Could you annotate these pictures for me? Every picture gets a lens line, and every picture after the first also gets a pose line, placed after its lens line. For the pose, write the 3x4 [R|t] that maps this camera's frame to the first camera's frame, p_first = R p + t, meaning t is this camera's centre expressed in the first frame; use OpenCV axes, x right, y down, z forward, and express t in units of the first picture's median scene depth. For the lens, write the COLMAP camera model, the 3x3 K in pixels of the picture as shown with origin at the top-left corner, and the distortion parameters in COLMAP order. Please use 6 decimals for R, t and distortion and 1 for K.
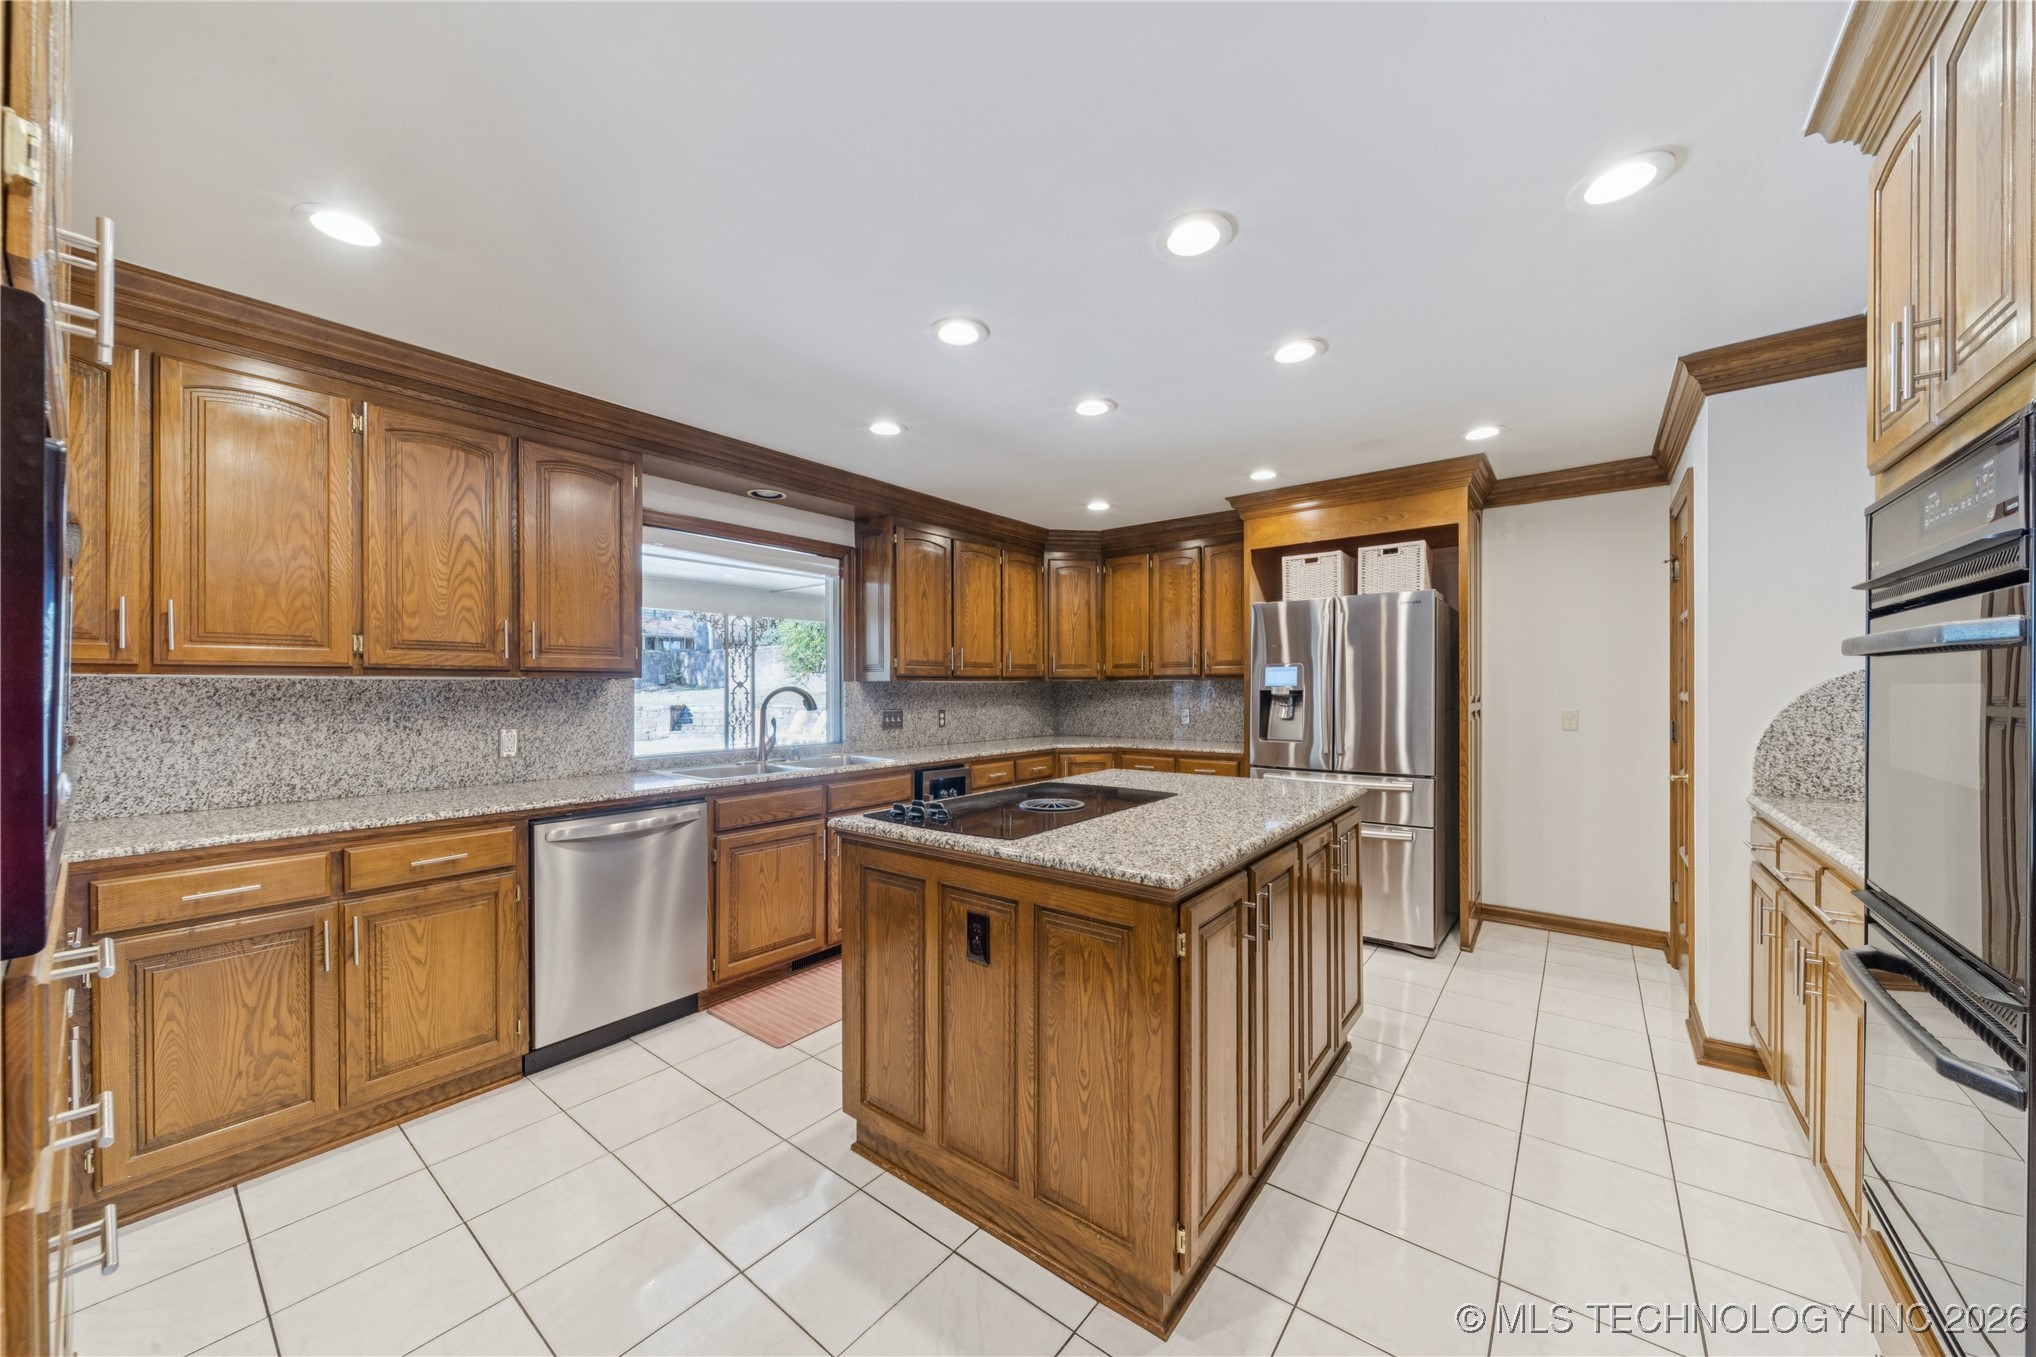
lens RADIAL K [[718.7, 0, 1020.7], [0, 718.7, 692.0], [0, 0, 1]] dist [0.016608, 0.000058]
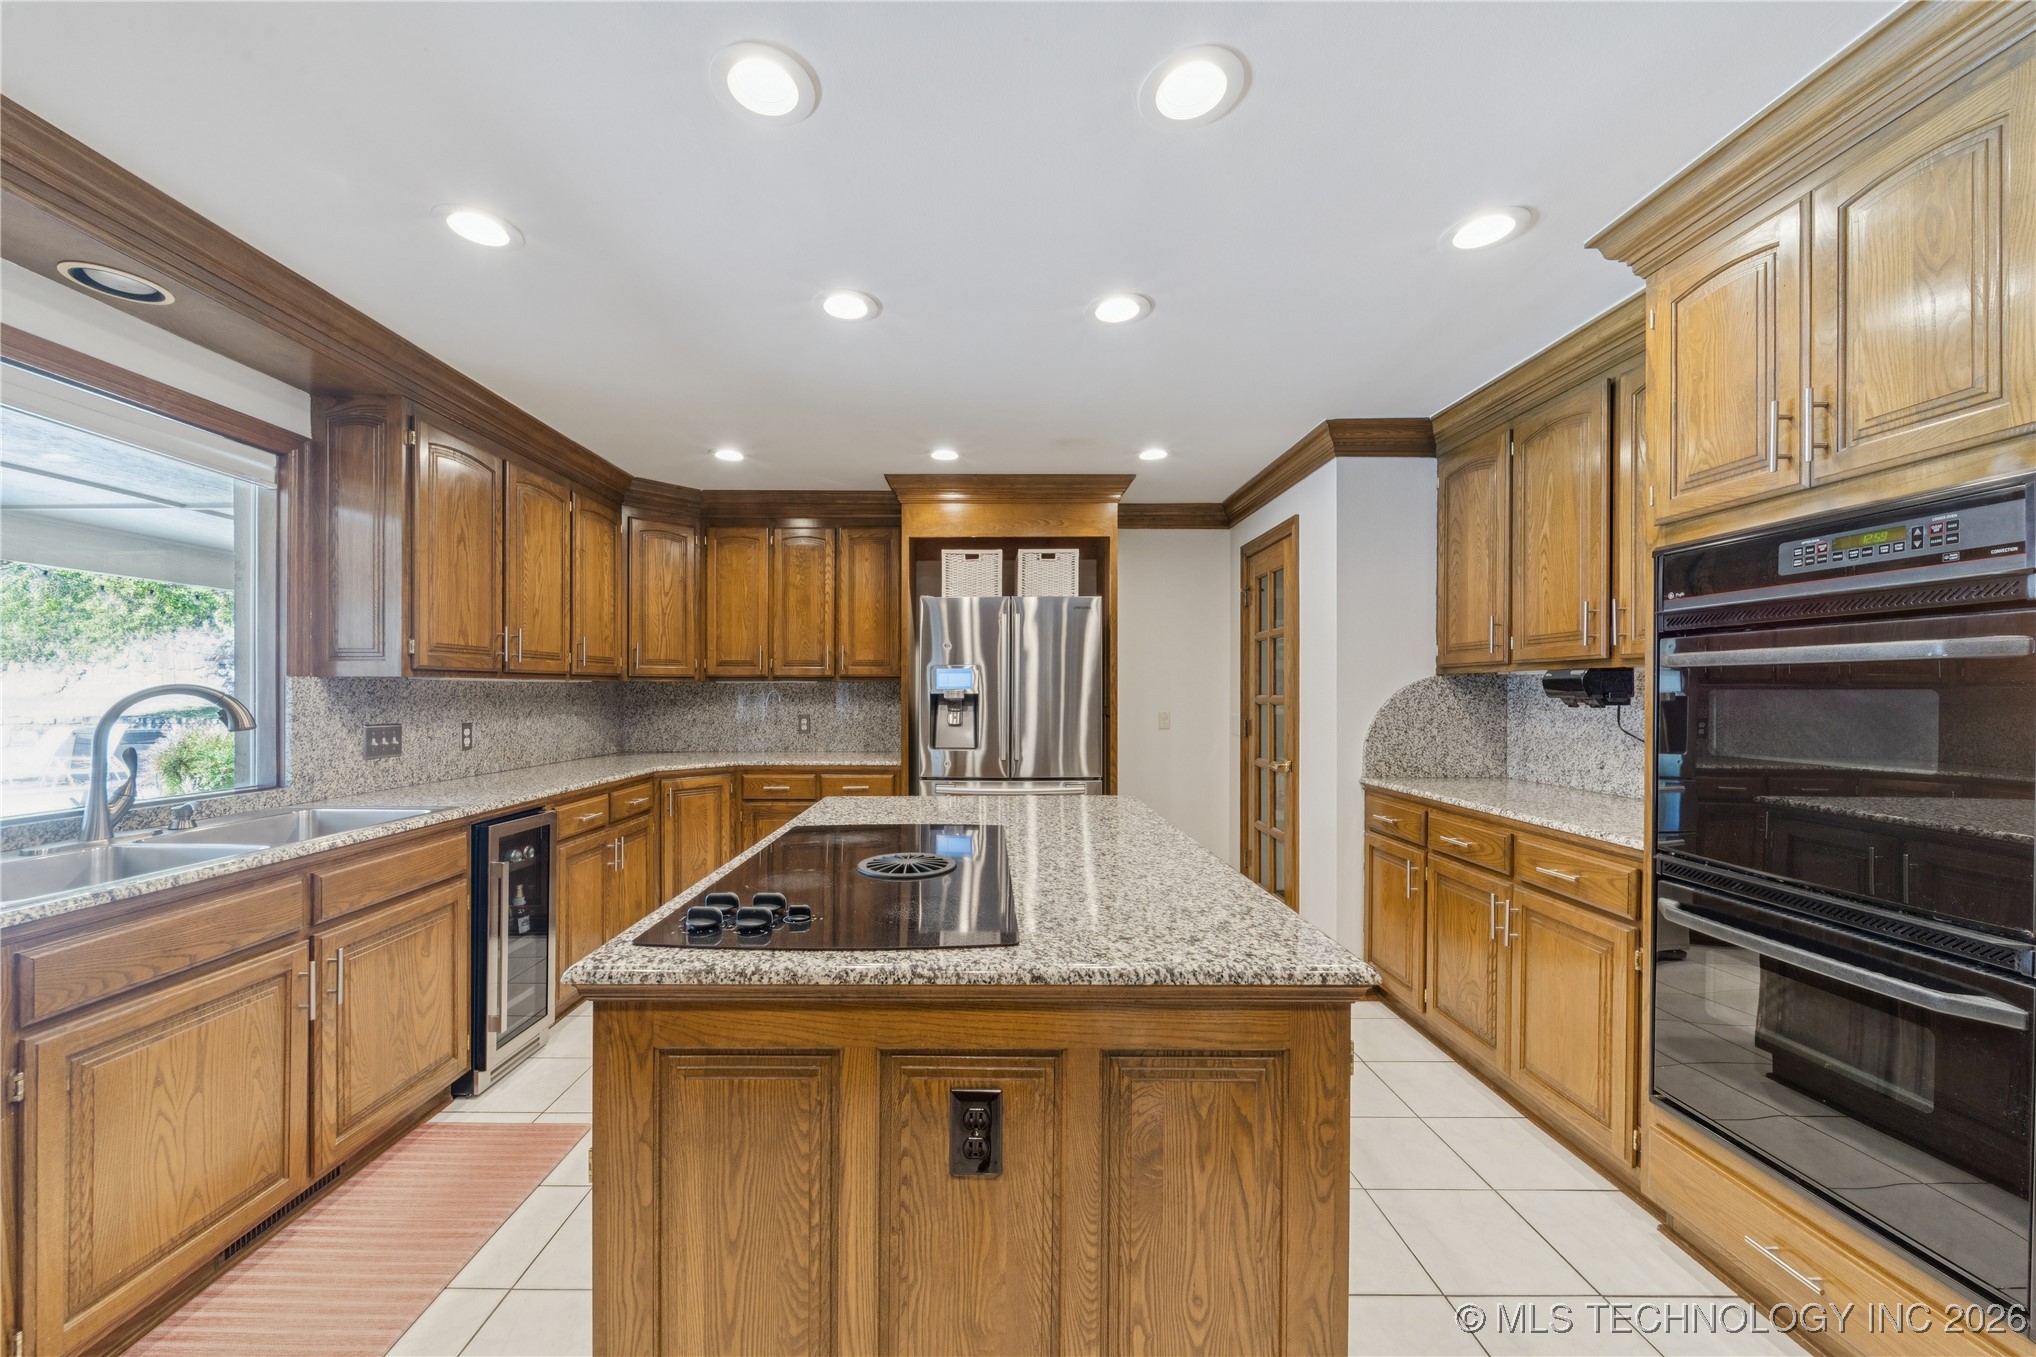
lens RADIAL K [[731.2, 0, 977.0], [0, 731.2, 694.0], [0, 0, 1]] dist [-0.000633, -0.000279]
pose [[0.790594, 0.002512, 0.612335, -0.170074], [-0.000745, 0.999995, -0.003139, 0.000459], [-0.612340, 0.002026, 0.790592, 0.228079]]
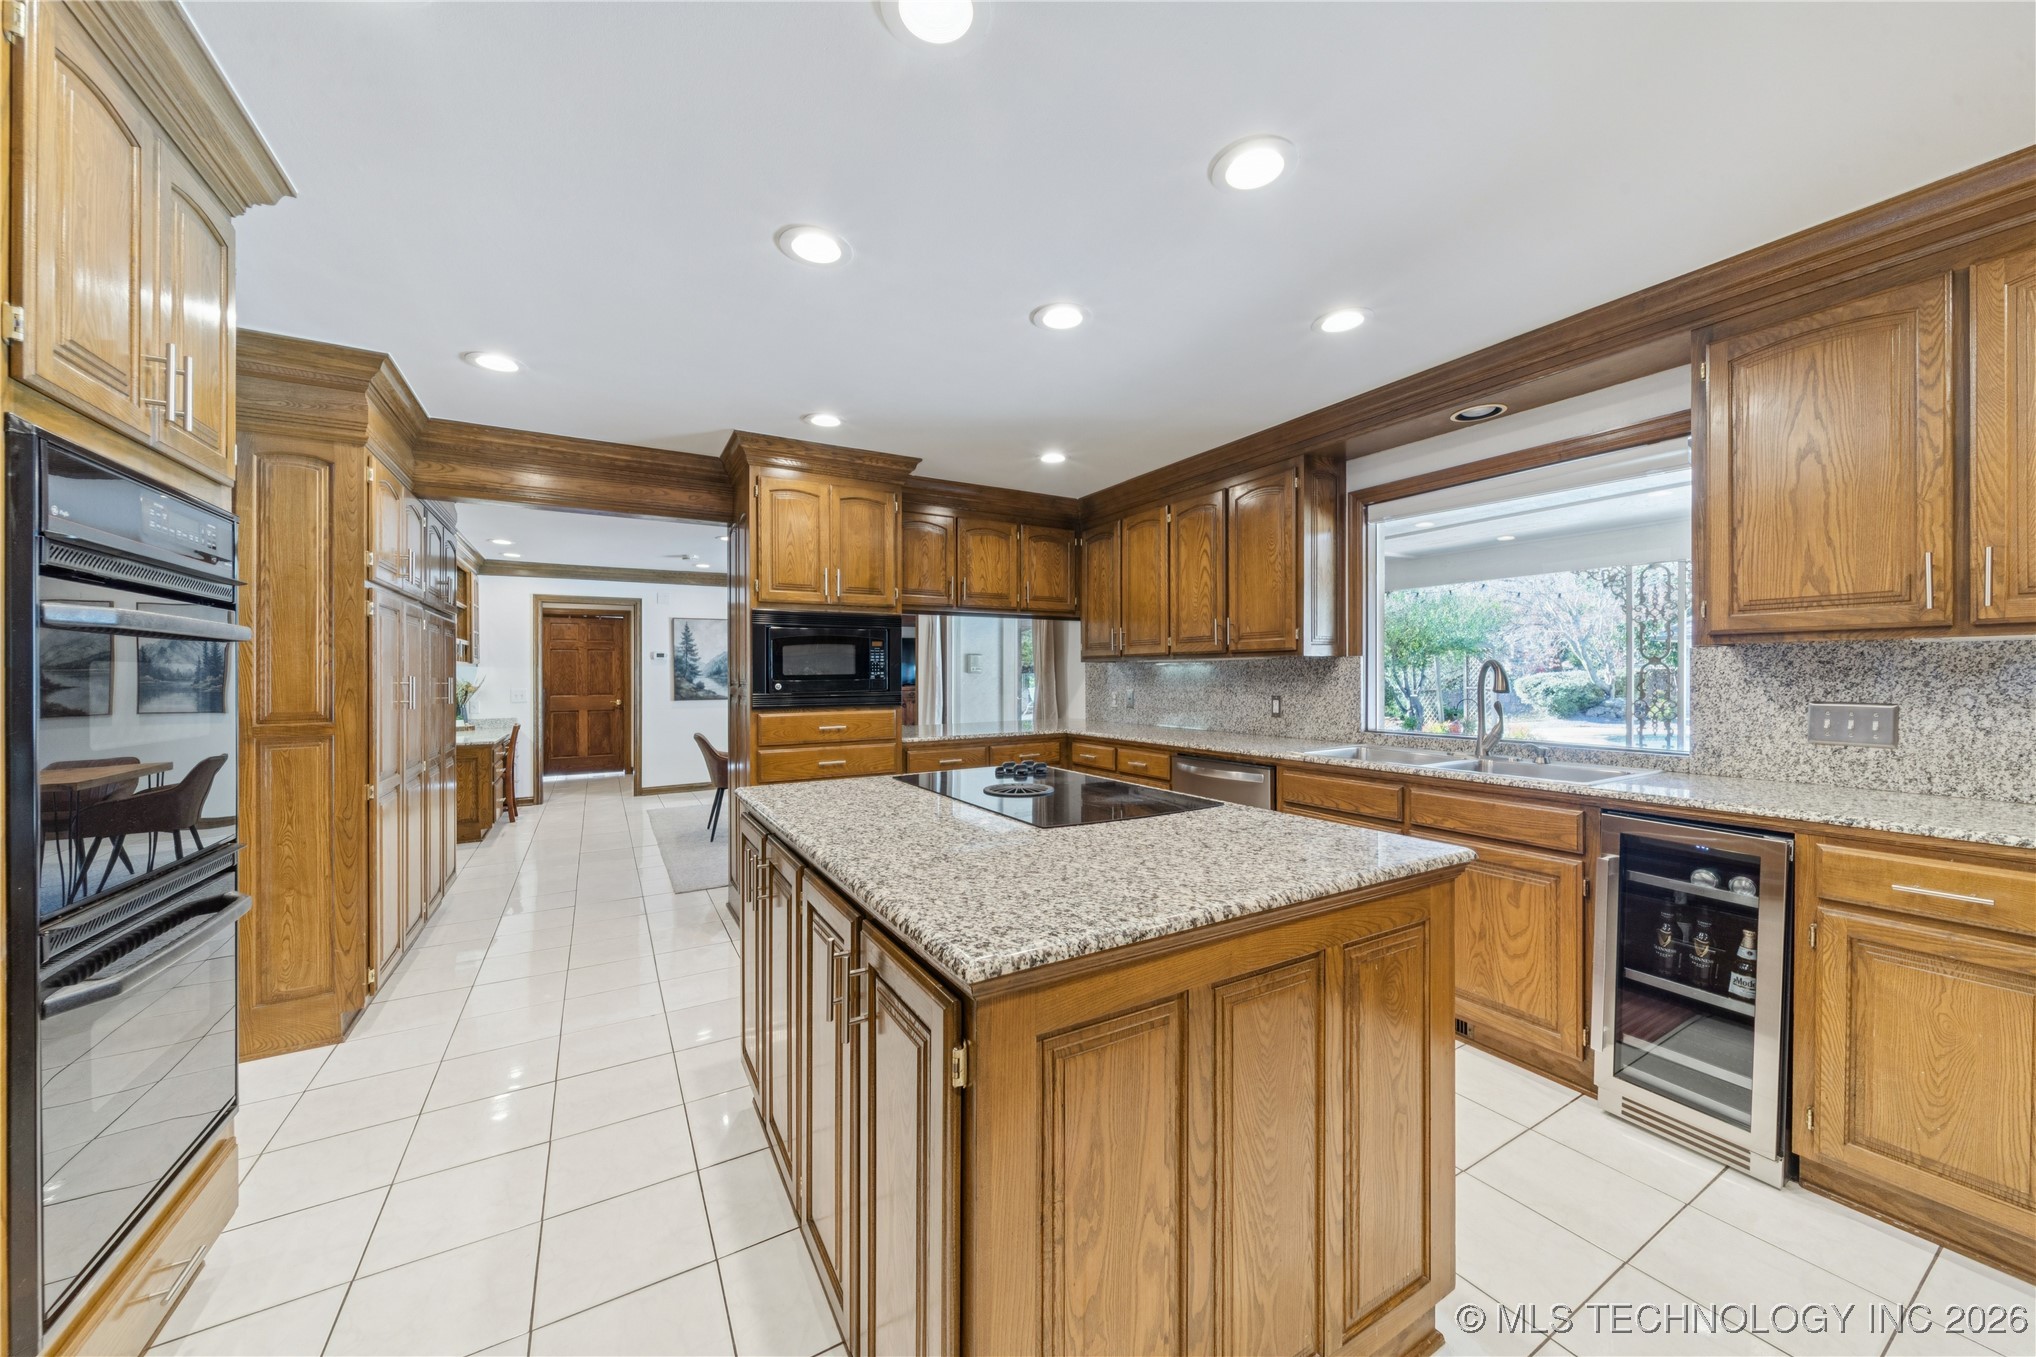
lens RADIAL K [[723.8, 0, 1020.0], [0, 723.8, 673.2], [0, 0, 1]] dist [0.000299, 0.000025]
pose [[-0.362975, 0.000935, -0.931799, 0.481004], [-0.000049, 0.999999, 0.001022, 0.005032], [0.931799, 0.000417, -0.362974, 0.712016]]
